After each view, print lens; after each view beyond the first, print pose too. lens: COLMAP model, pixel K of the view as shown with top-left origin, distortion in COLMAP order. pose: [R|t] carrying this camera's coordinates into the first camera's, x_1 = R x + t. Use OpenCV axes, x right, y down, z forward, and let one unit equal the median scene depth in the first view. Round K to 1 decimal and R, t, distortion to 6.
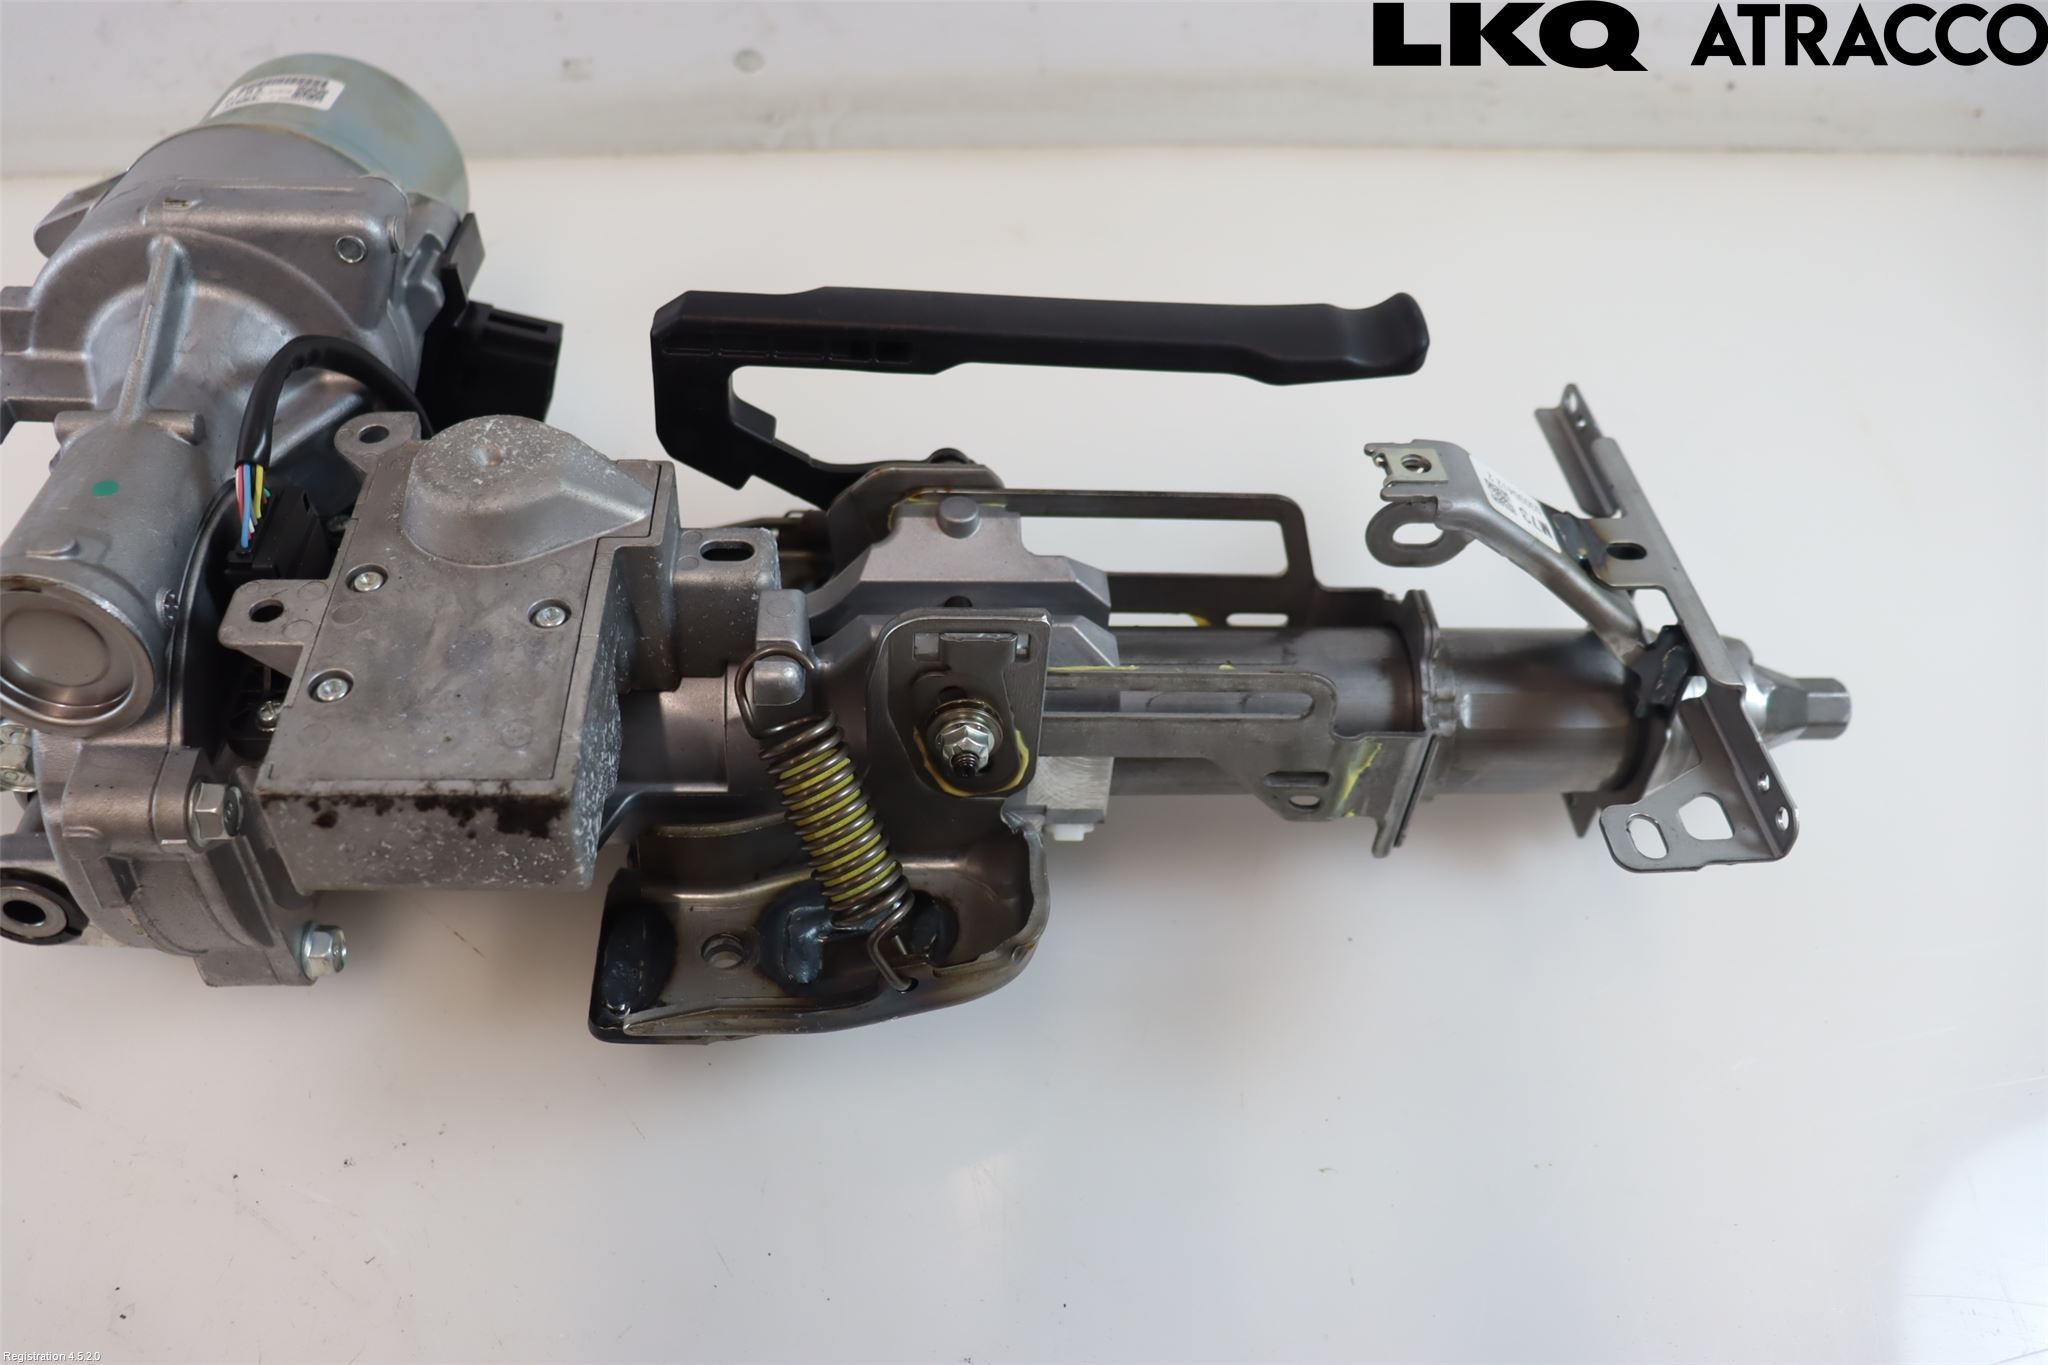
lens RADIAL K [[1726.3, 0, 1024.0], [0, 1726.3, 682.5], [0, 0, 1]] dist [-0.202243, 0.192920]
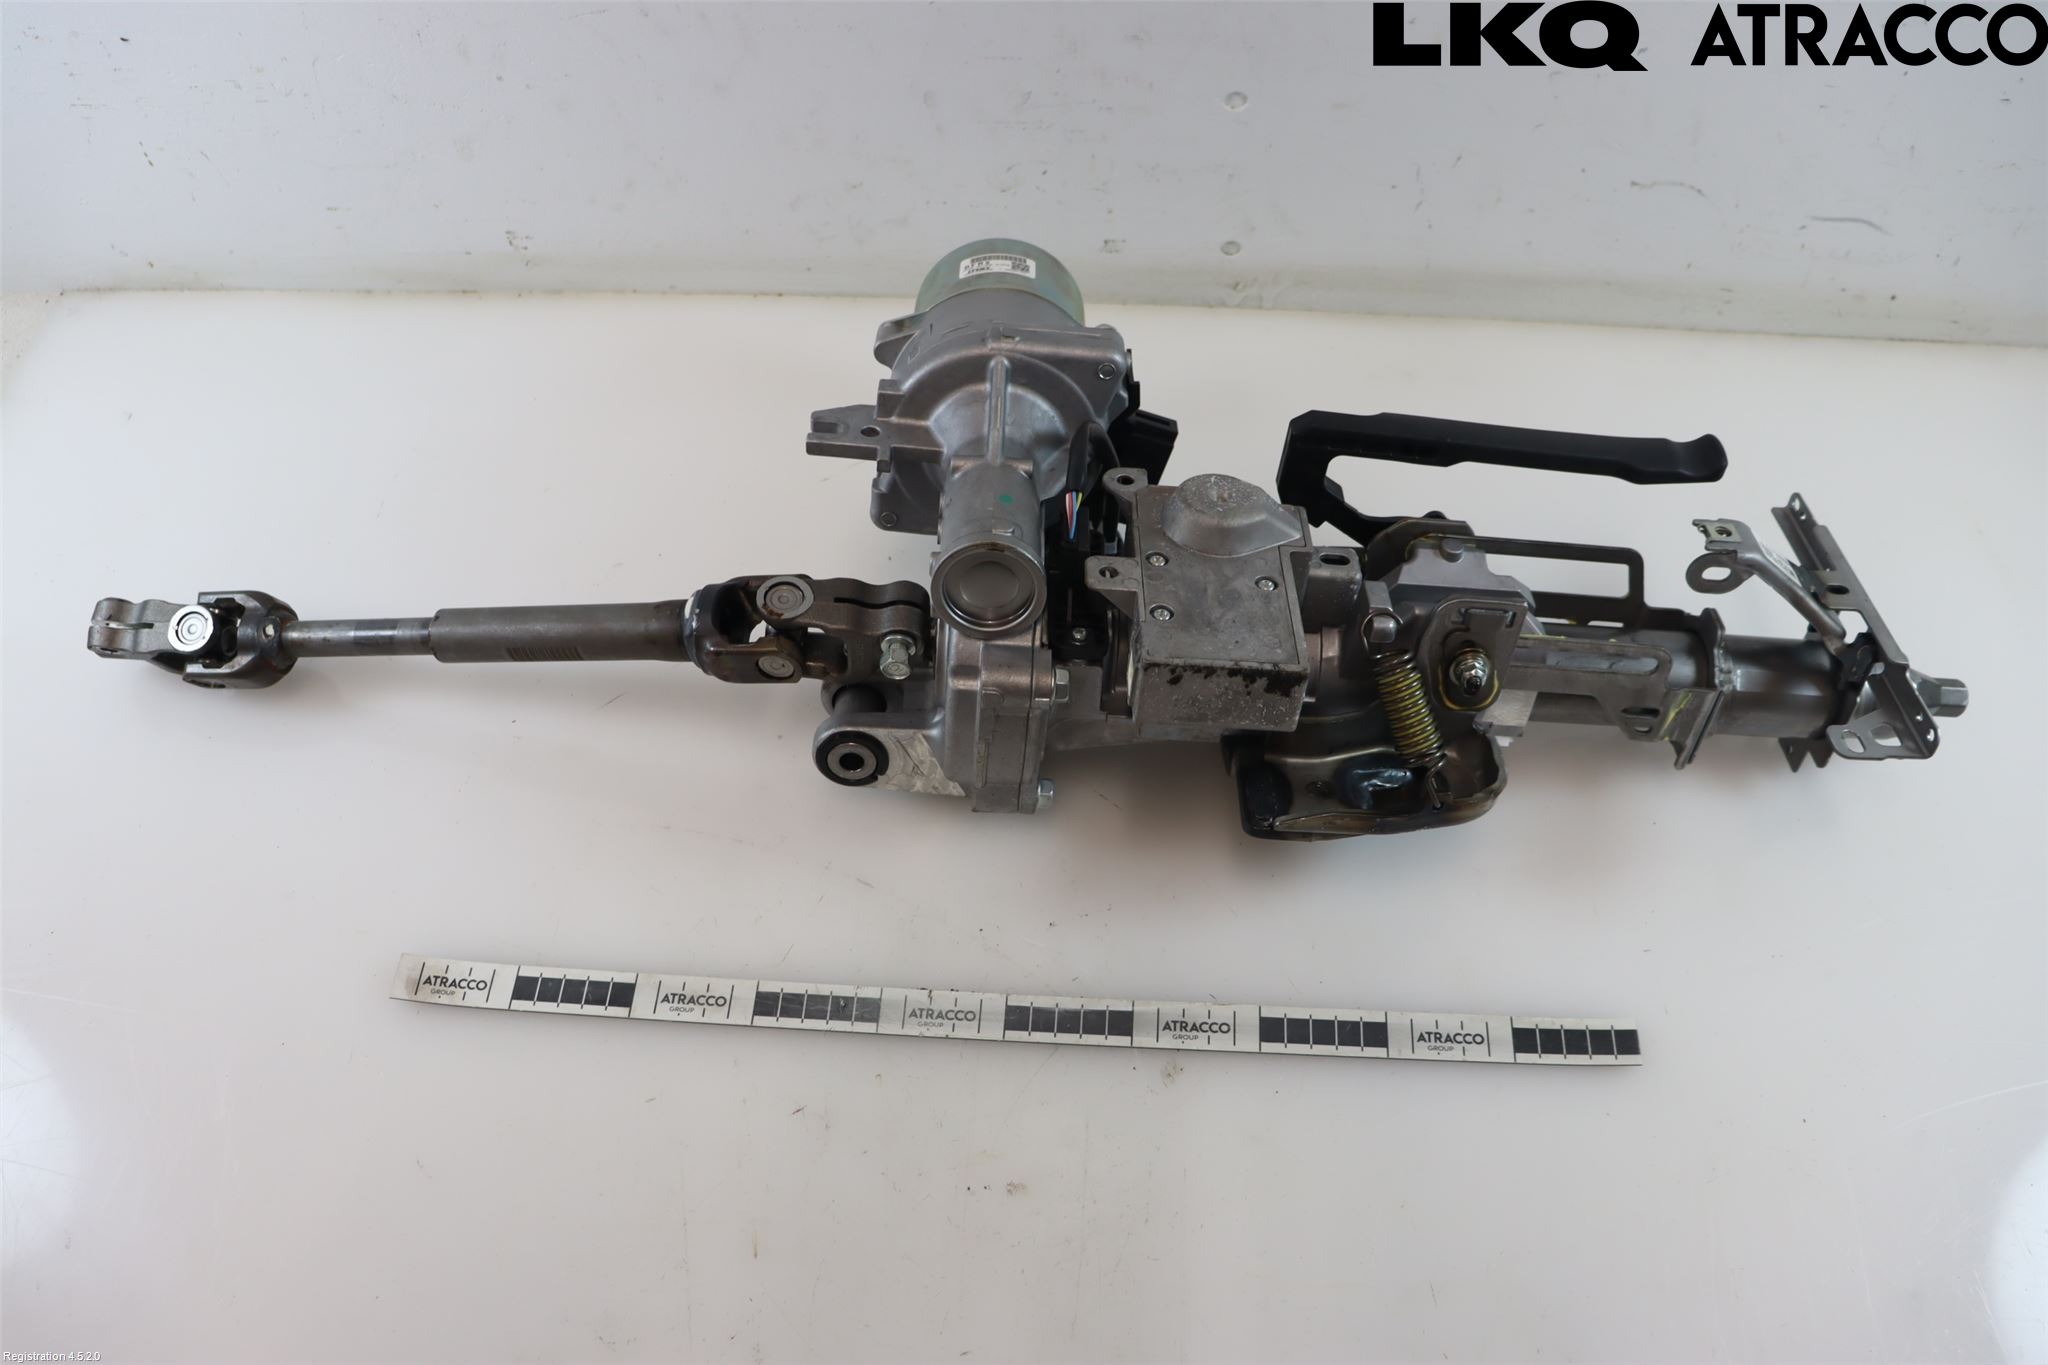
lens RADIAL K [[1726.3, 0, 1024.0], [0, 1726.3, 682.5], [0, 0, 1]] dist [-0.202243, 0.192920]
pose [[0.997368, 0.051974, -0.050546, -0.383496], [-0.054791, 0.996924, -0.056041, 0.158984], [0.047478, 0.058663, 0.997148, -0.730408]]
